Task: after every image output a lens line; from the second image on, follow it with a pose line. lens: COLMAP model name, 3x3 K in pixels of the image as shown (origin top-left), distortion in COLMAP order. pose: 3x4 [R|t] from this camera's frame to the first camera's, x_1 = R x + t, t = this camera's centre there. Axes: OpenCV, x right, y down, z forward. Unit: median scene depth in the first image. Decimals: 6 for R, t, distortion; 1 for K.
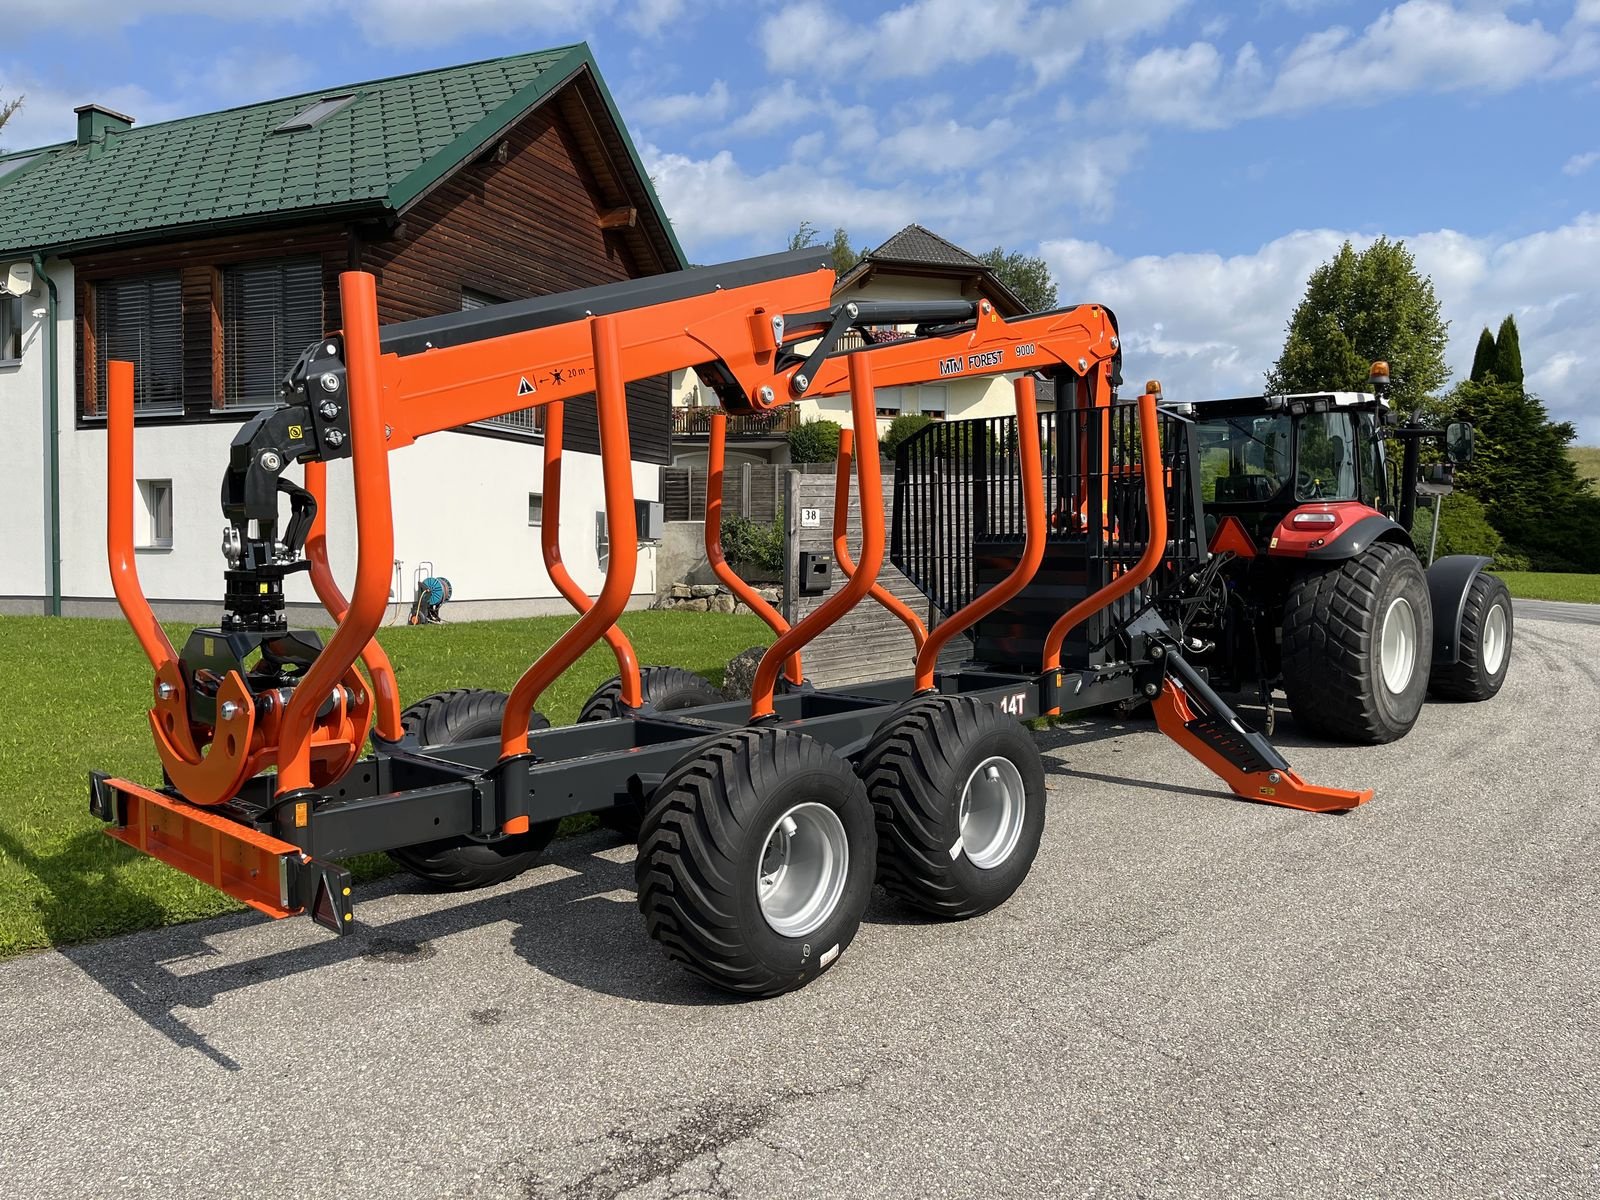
lens RADIAL K [[1211.6, 0, 792.8], [0, 1211.6, 600.6], [0, 0, 1]] dist [0.056330, -0.067471]
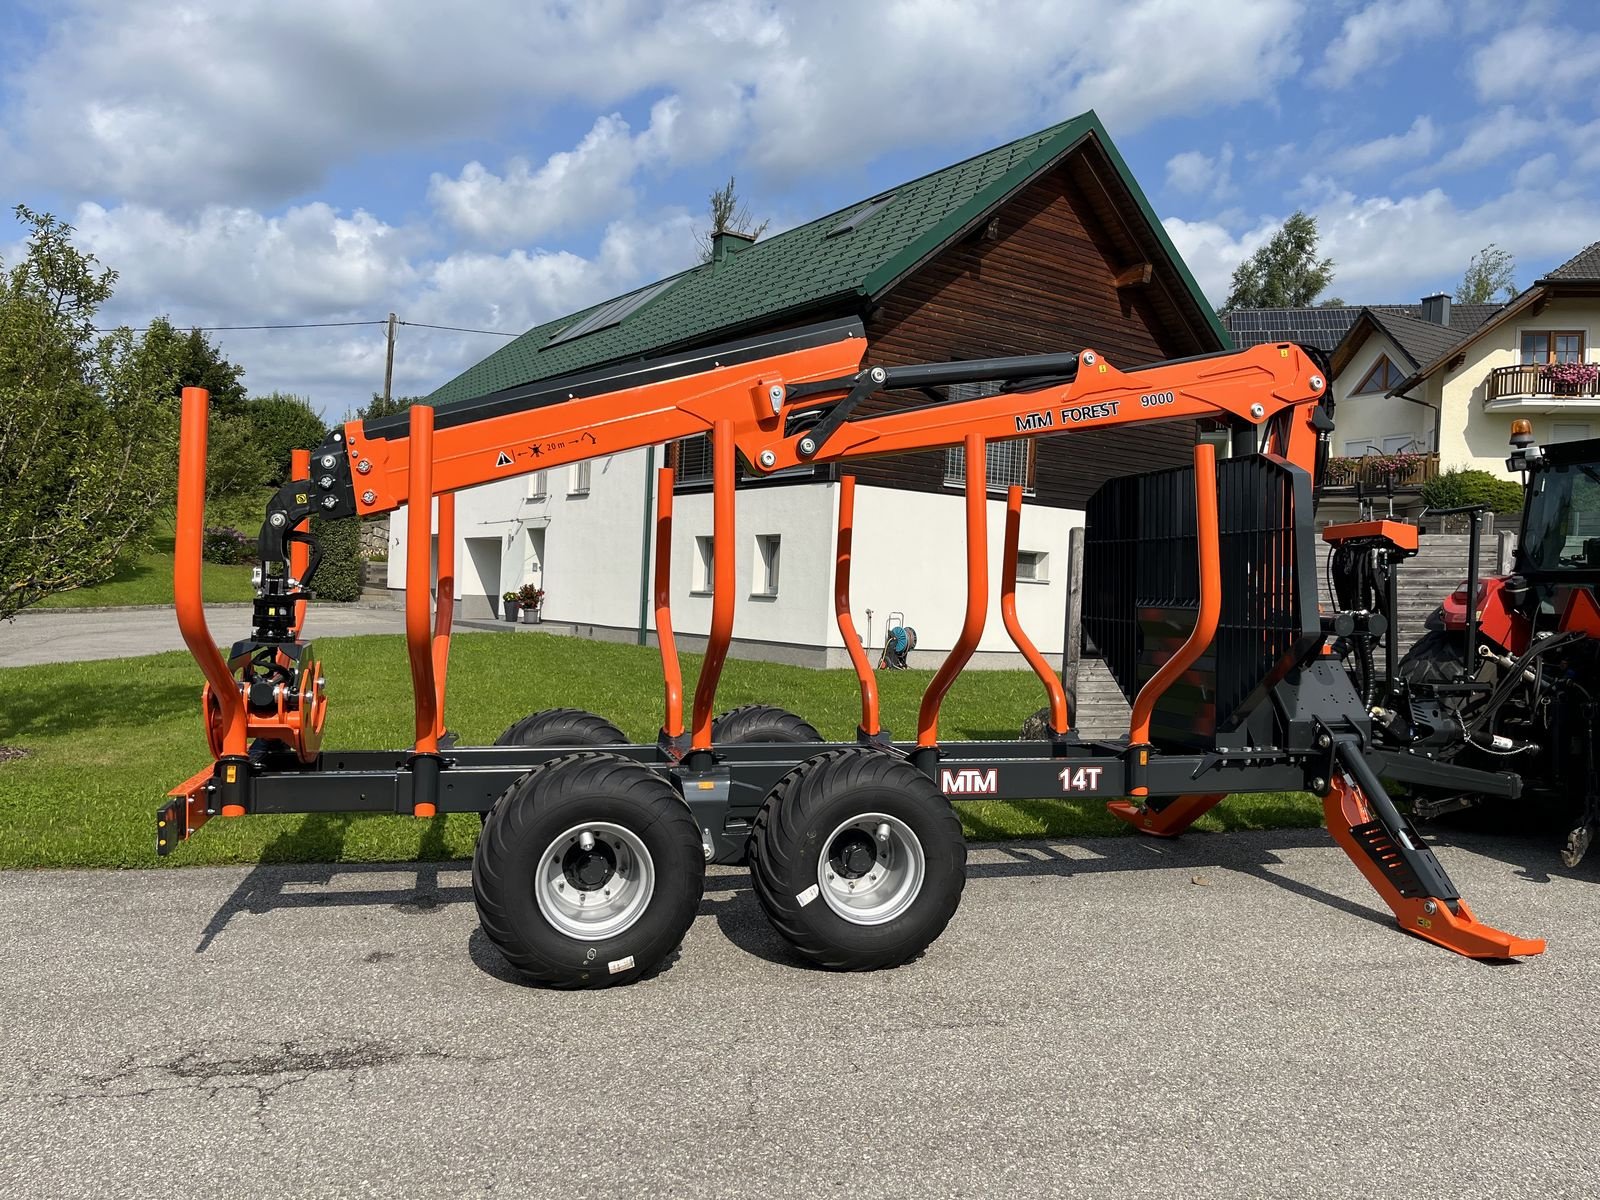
lens RADIAL K [[1211.6, 0, 796.1], [0, 1211.6, 603.6], [0, 0, 1]] dist [0.056330, -0.067471]
pose [[0.850595, 0.035498, -0.524622, 0.313418], [-0.059103, 0.997850, -0.028308, -0.005979], [0.522489, 0.055085, 0.850865, 0.052489]]
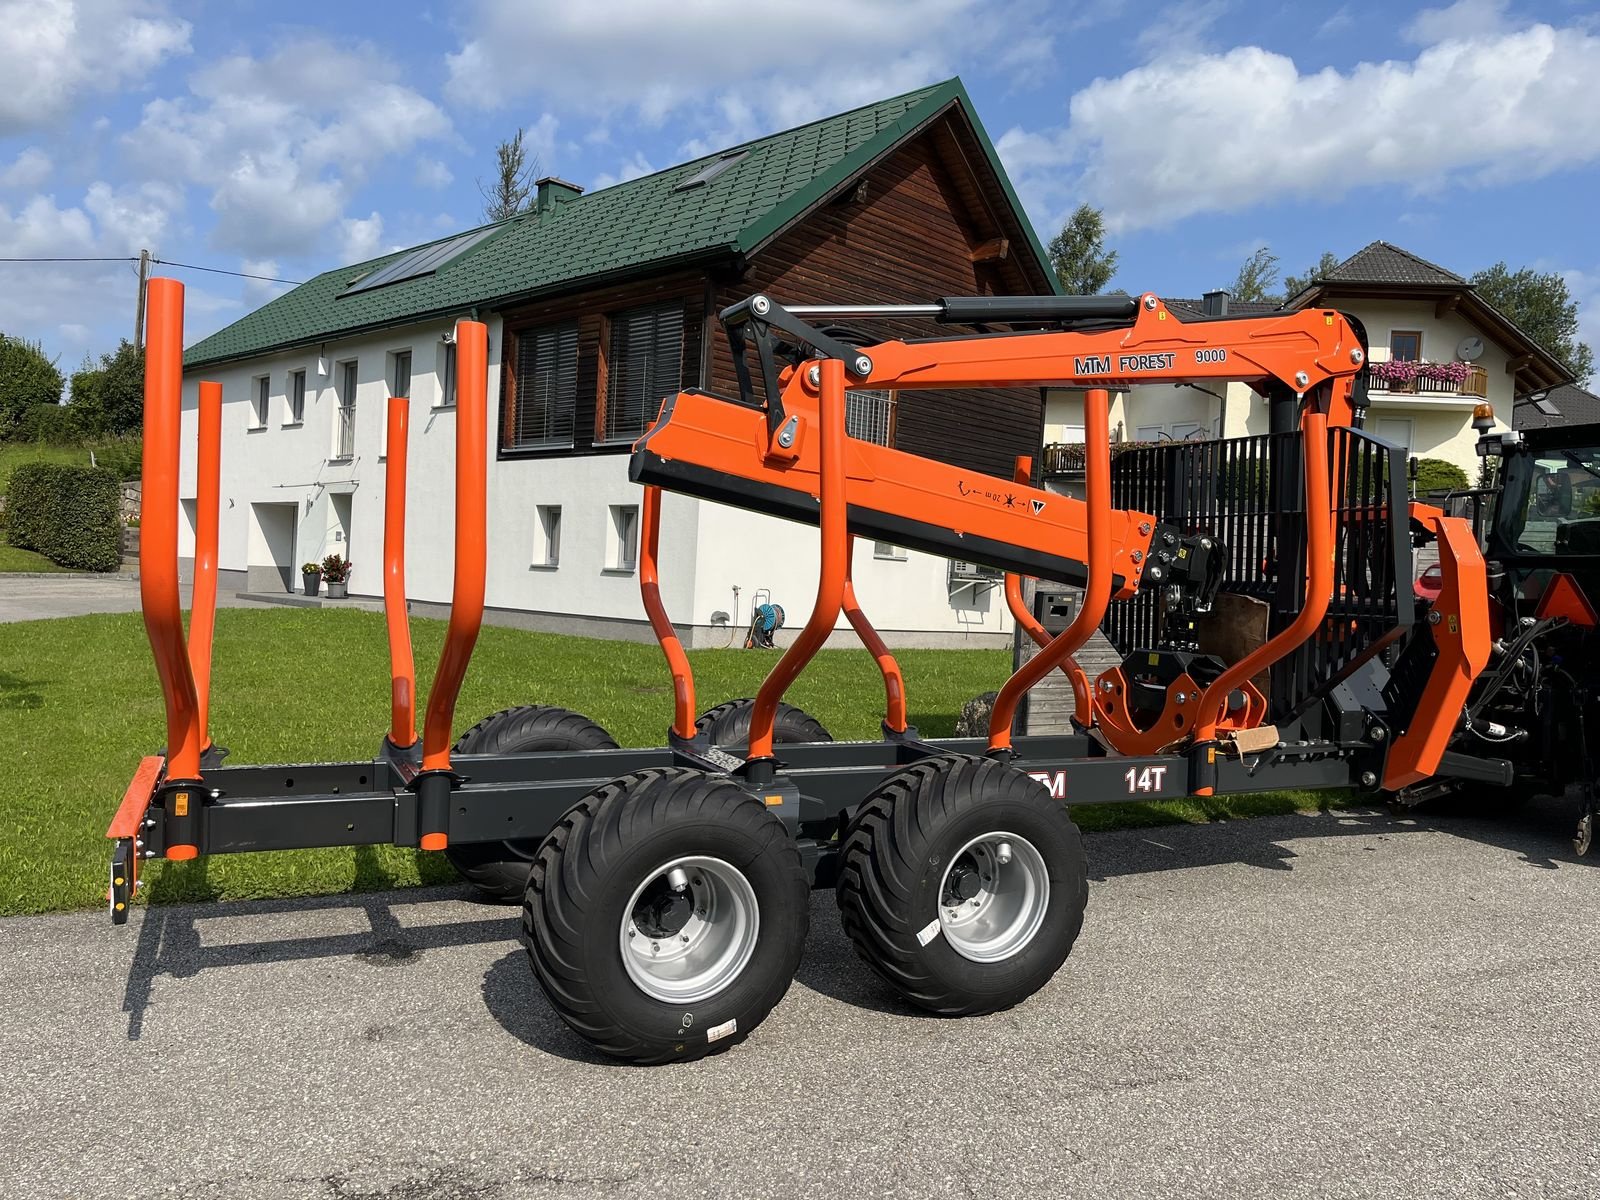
lens RADIAL K [[1211.6, 0, 804.4], [0, 1211.6, 609.2], [0, 0, 1]] dist [0.056330, -0.067471]
pose [[0.933389, 0.051236, -0.355191, 0.166242], [-0.059972, 0.998107, -0.013621, -0.004101], [0.353821, 0.034016, 0.934694, 0.073687]]
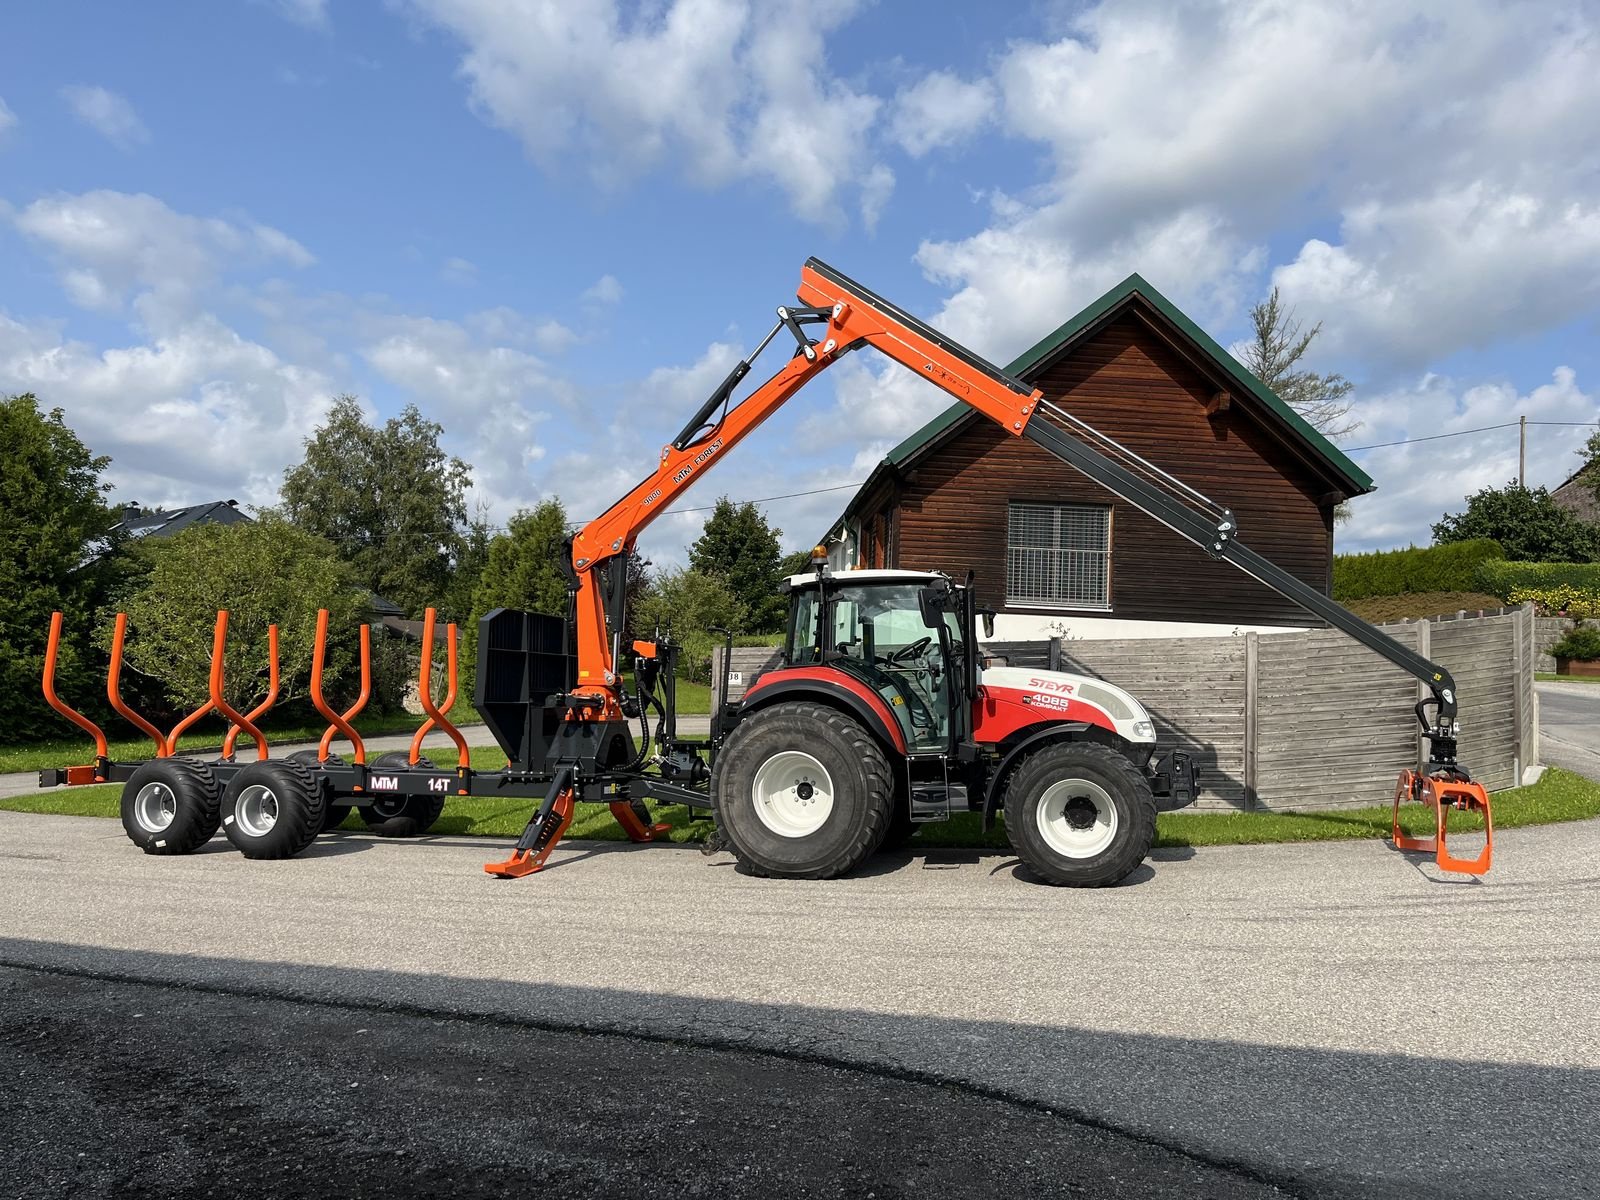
lens RADIAL K [[1211.6, 0, 796.7], [0, 1211.6, 607.0], [0, 0, 1]] dist [0.056330, -0.067471]
pose [[0.457262, -0.051012, -0.887868, 1.292730], [-0.065657, 0.993693, -0.090906, -0.027981], [0.886905, 0.099862, 0.451028, 0.415704]]
